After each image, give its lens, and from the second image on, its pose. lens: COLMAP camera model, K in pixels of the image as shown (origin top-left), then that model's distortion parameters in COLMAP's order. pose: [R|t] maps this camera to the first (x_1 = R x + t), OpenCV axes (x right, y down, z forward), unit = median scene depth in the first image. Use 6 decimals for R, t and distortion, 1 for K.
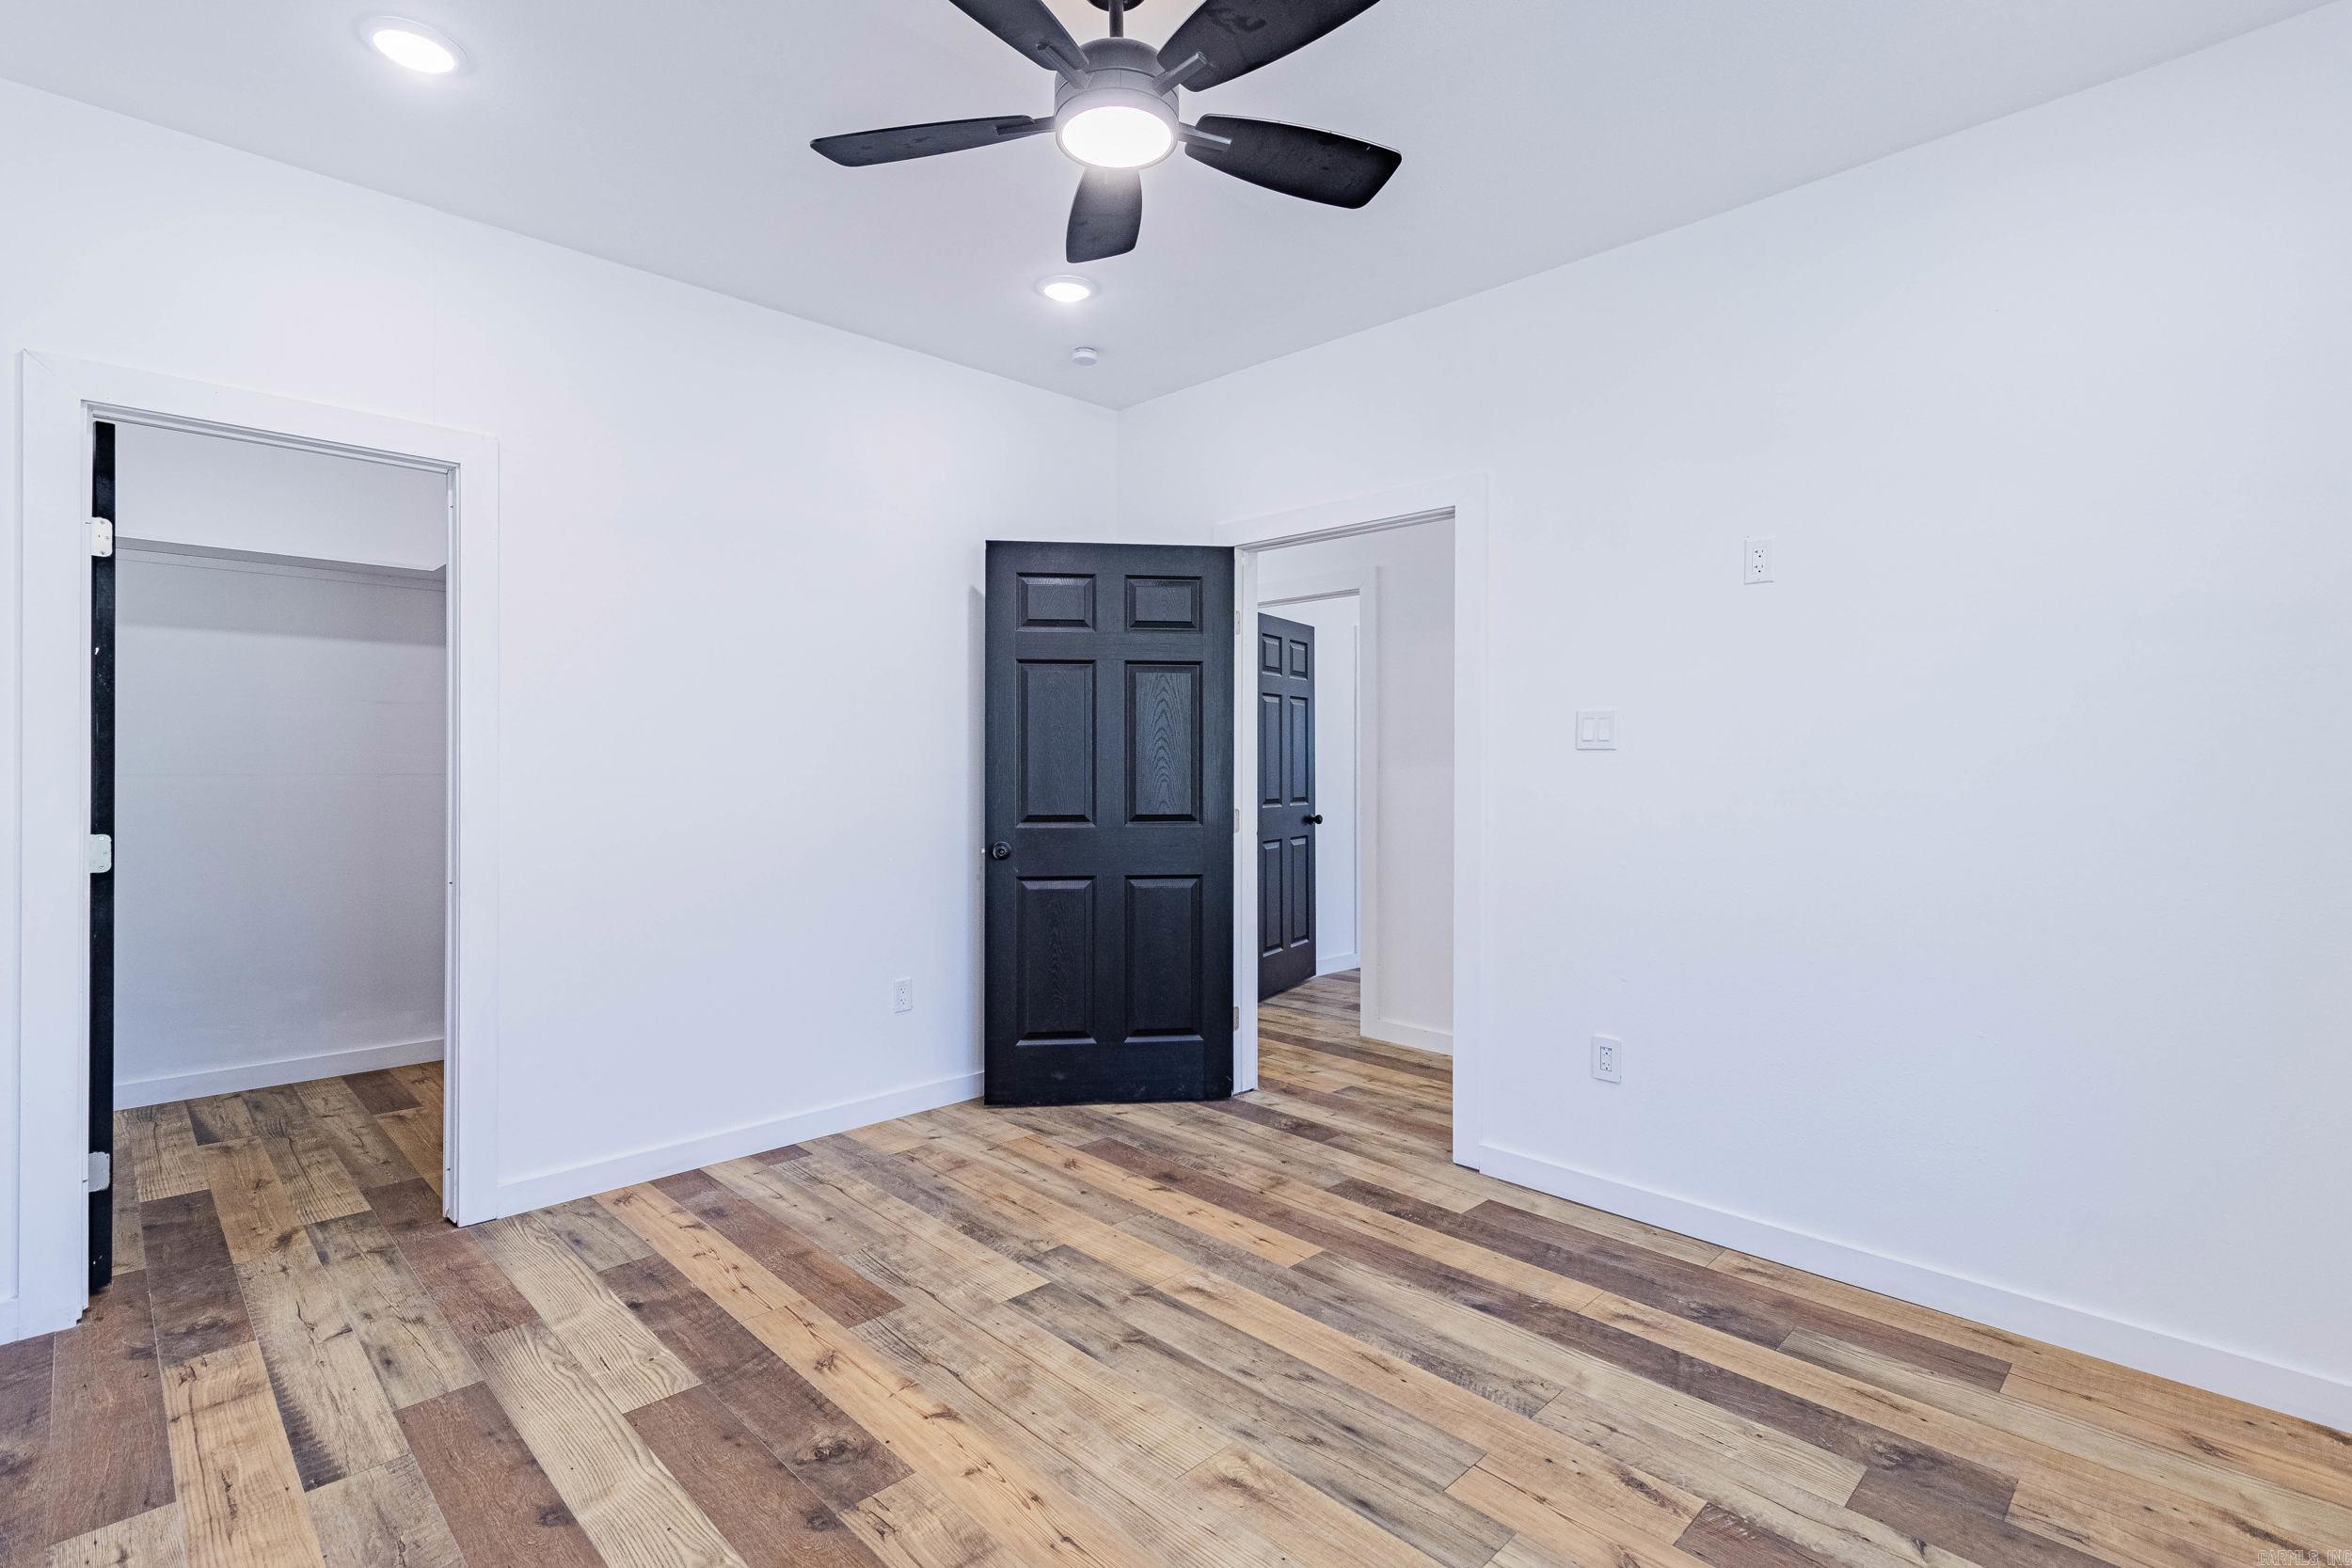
lens RADIAL K [[1085.2, 0, 1172.3], [0, 1085.2, 768.3], [0, 0, 1]] dist [0.001837, 0.001638]
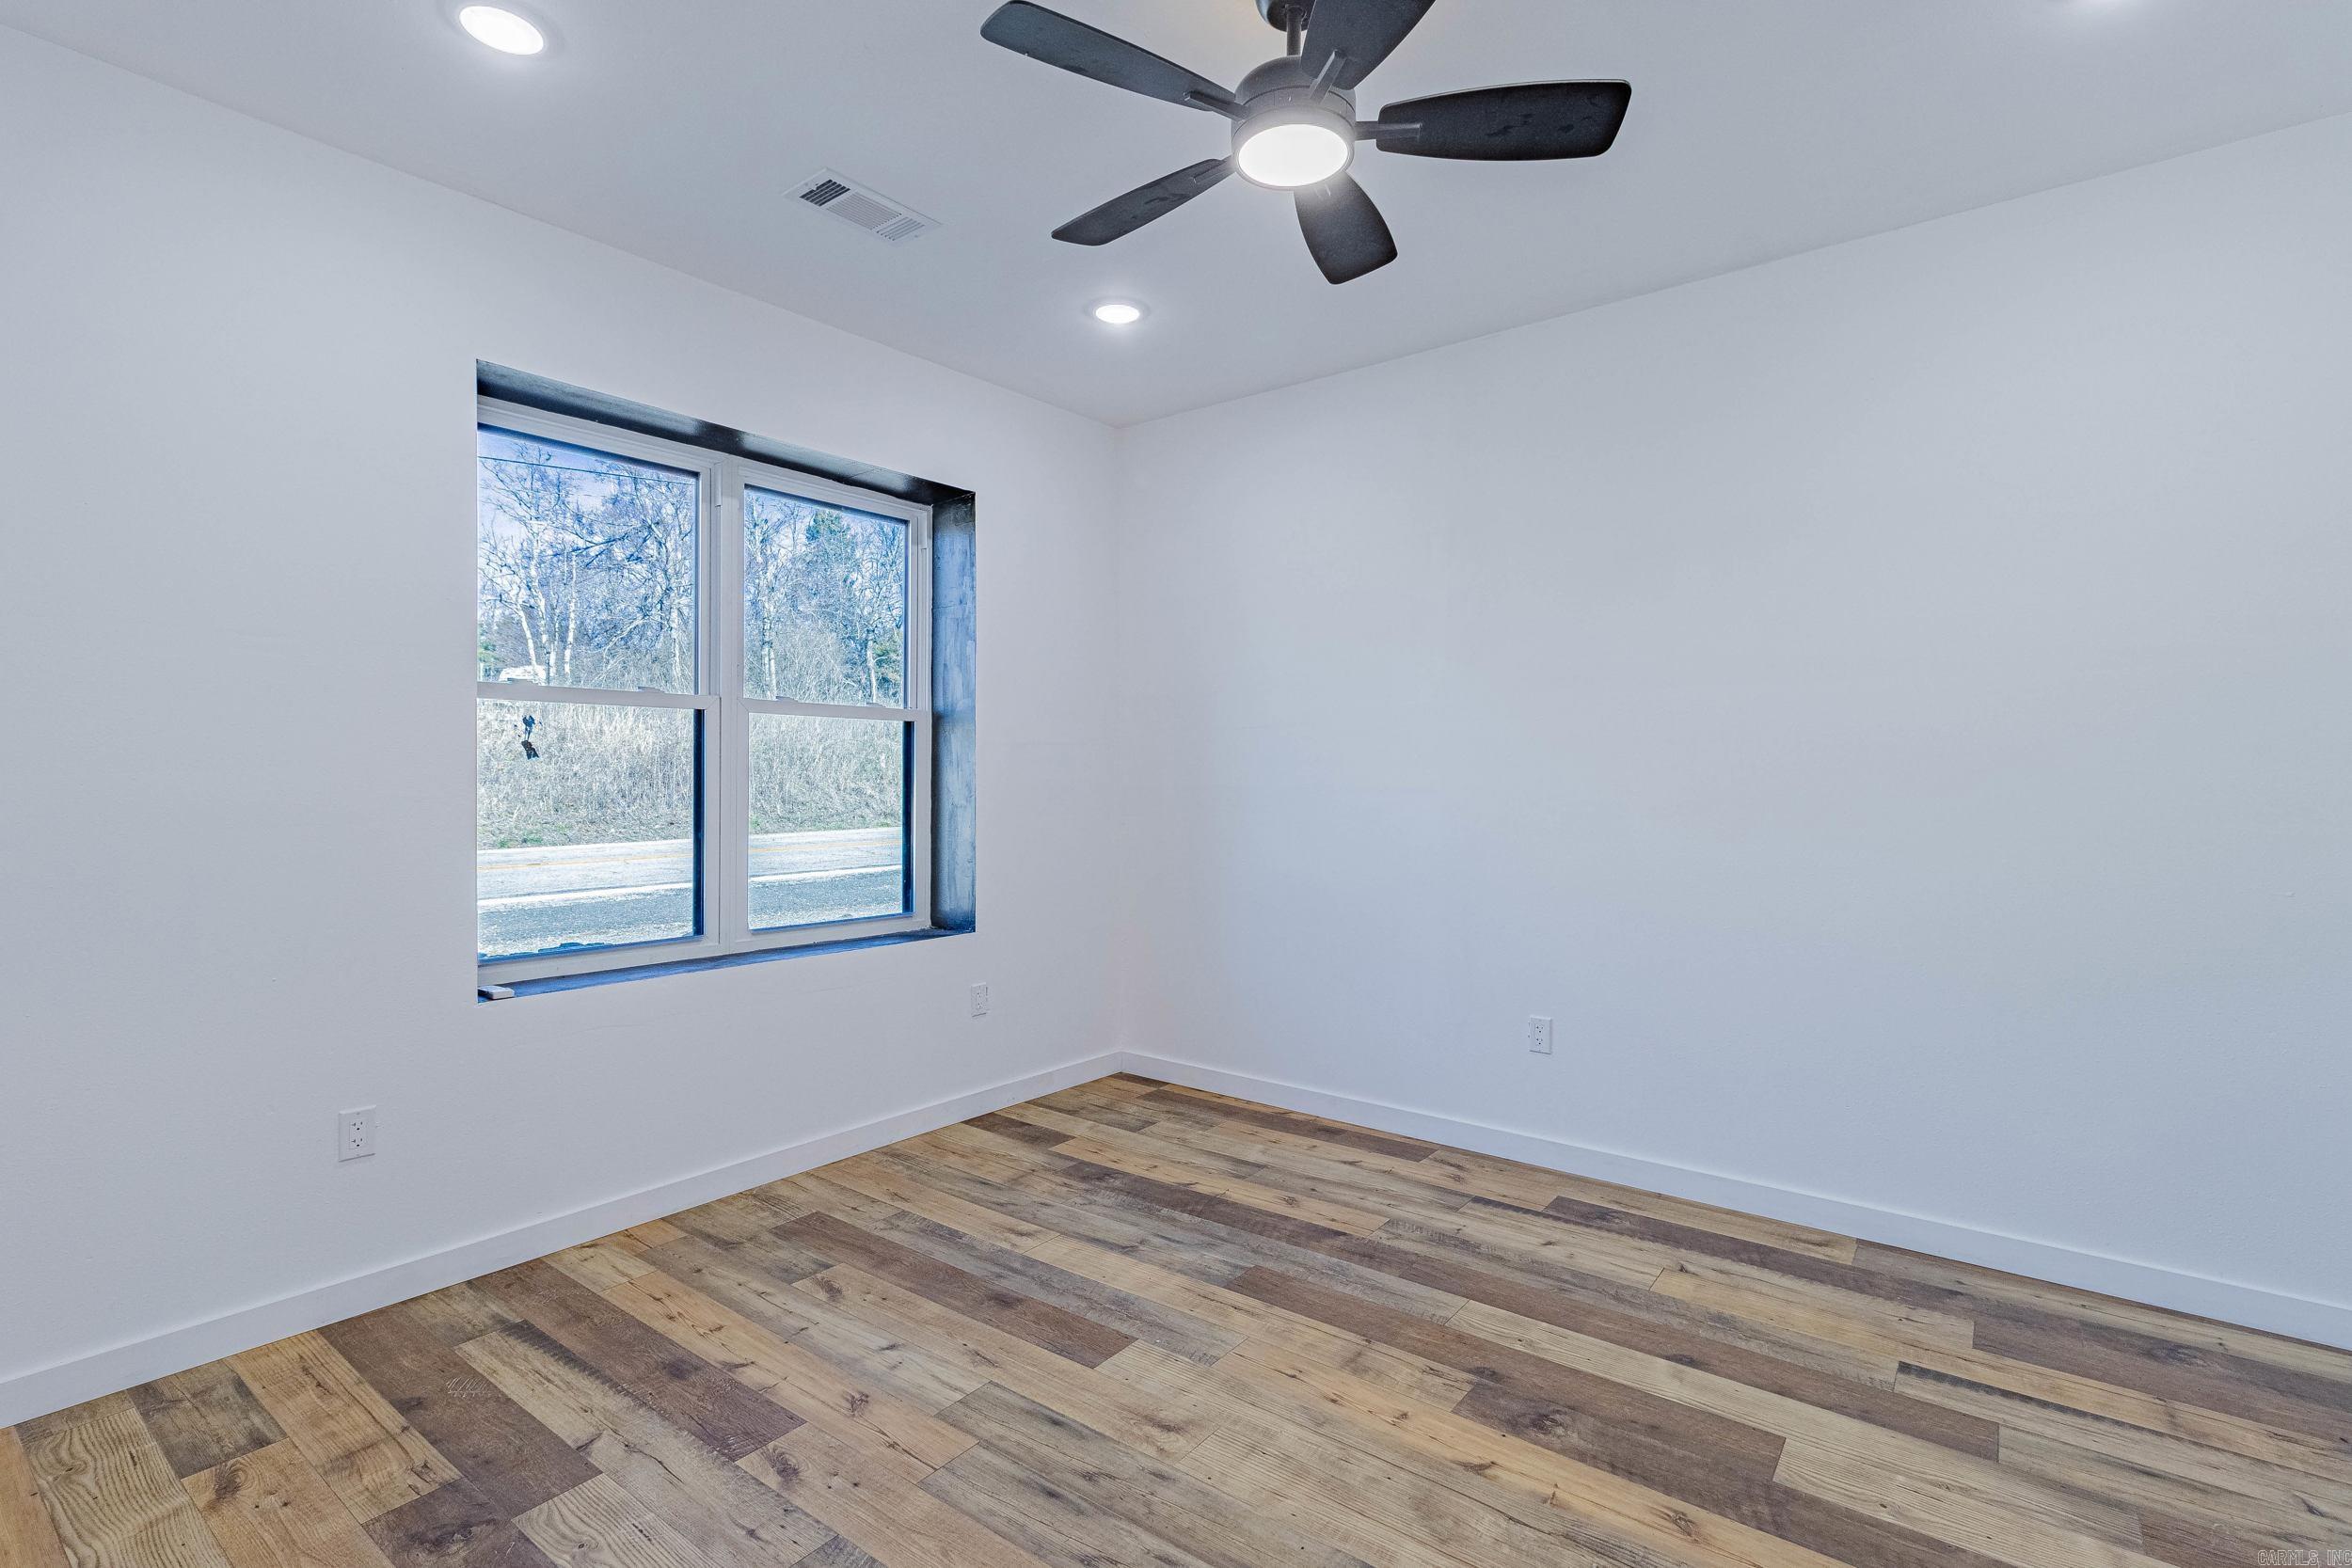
lens RADIAL K [[1085.2, 0, 1175.1], [0, 1085.2, 782.2], [0, 0, 1]] dist [0.001837, 0.001638]
pose [[-0.992330, -0.002179, -0.123600, 0.179835], [-0.003244, 0.999959, 0.008415, -0.012360], [0.123577, 0.008752, -0.992296, 1.990854]]
